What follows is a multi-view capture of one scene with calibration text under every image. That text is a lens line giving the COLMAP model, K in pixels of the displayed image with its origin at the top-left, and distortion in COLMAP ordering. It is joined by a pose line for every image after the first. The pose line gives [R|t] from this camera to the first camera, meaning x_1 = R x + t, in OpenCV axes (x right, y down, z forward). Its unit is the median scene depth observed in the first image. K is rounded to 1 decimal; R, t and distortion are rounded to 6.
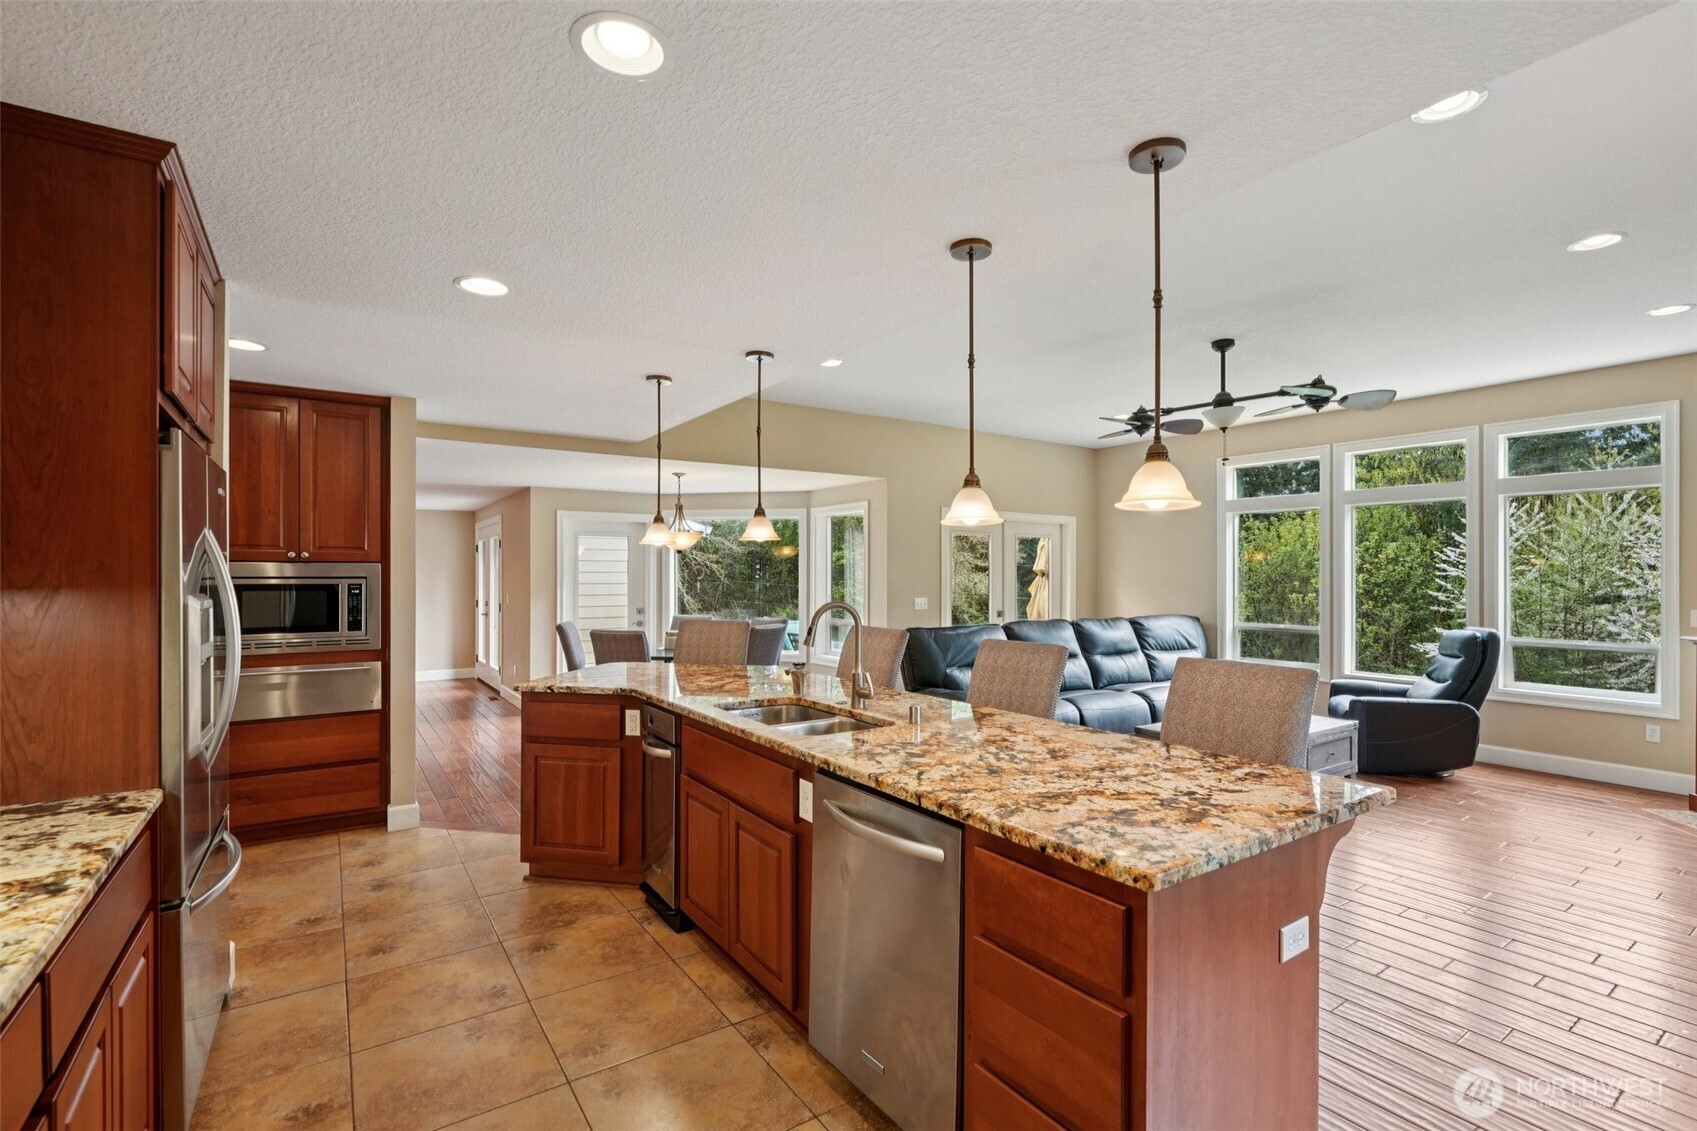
lens RADIAL K [[773.1, 0, 845.0], [0, 773.1, 576.7], [0, 0, 1]] dist [-0.021429, 0.004676]
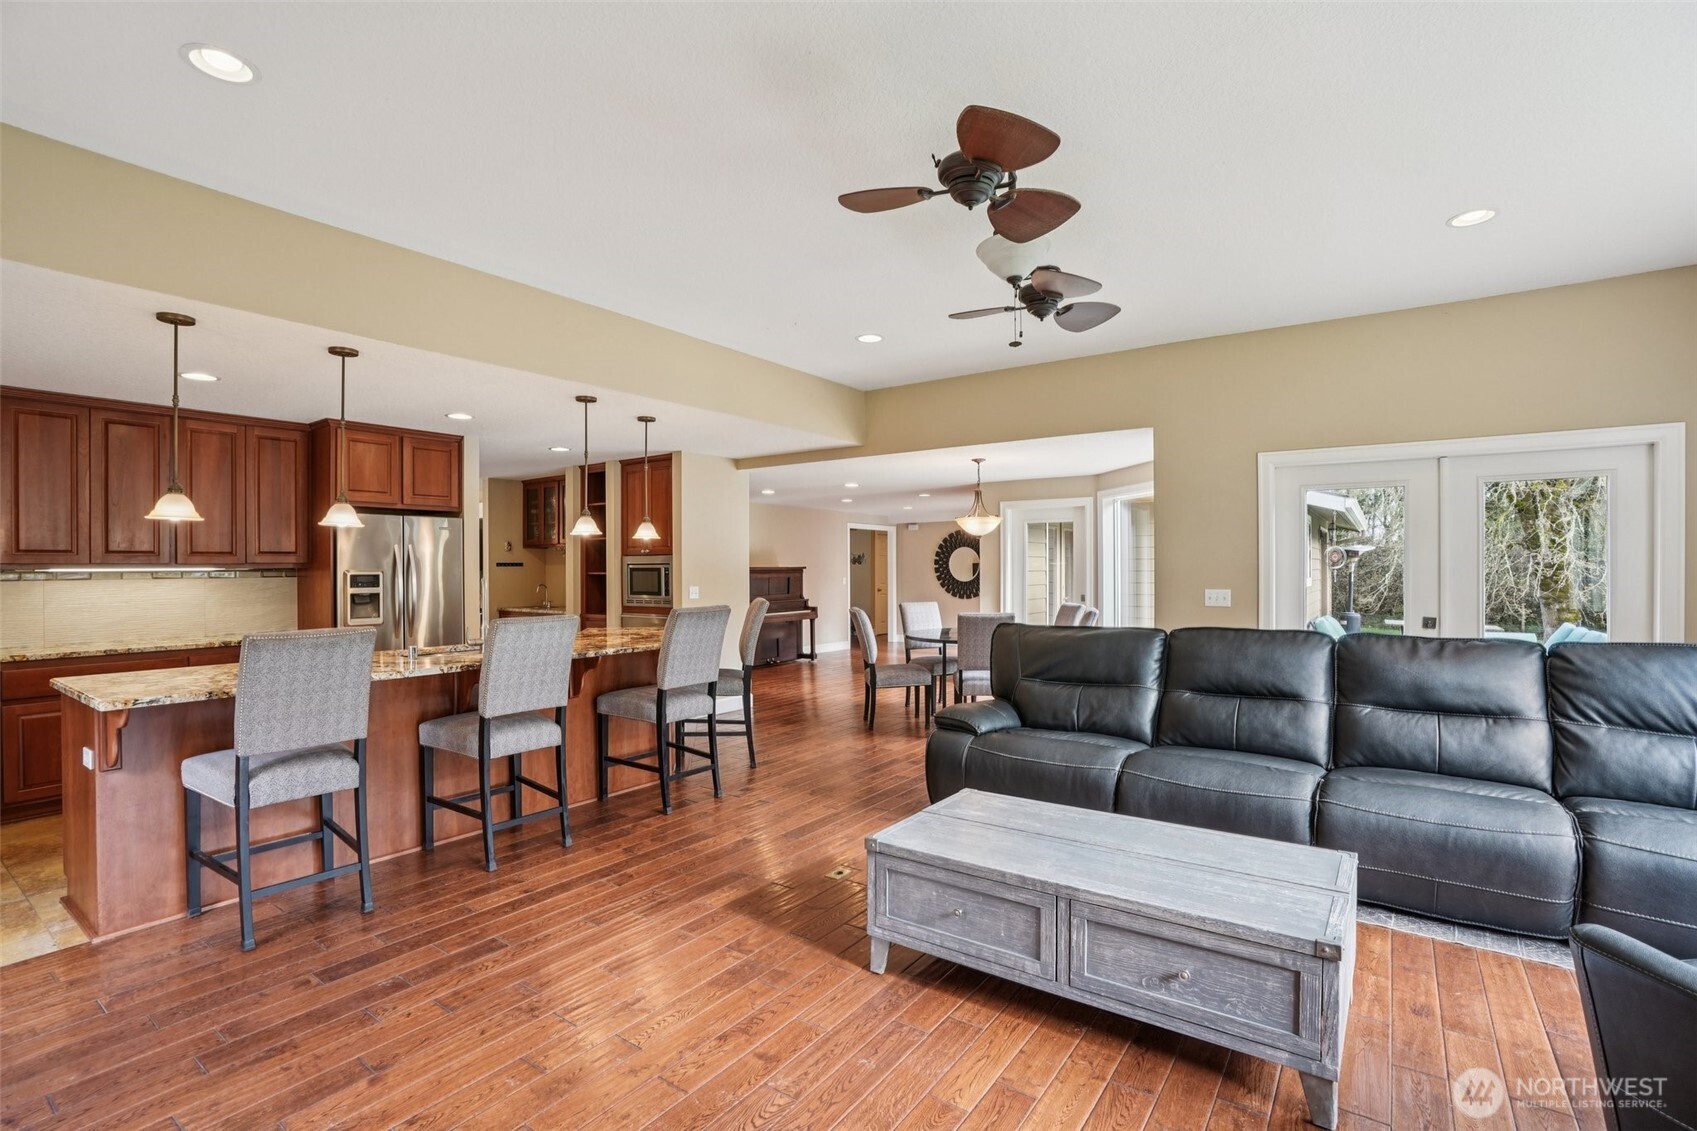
lens RADIAL K [[773.1, 0, 815.0], [0, 773.1, 525.6], [0, 0, 1]] dist [-0.021429, 0.004676]
pose [[0.349735, -0.052692, -0.935366, 0.673229], [0.004882, 0.998506, -0.054423, 0.006502], [0.936836, 0.014468, 0.349470, 0.461903]]
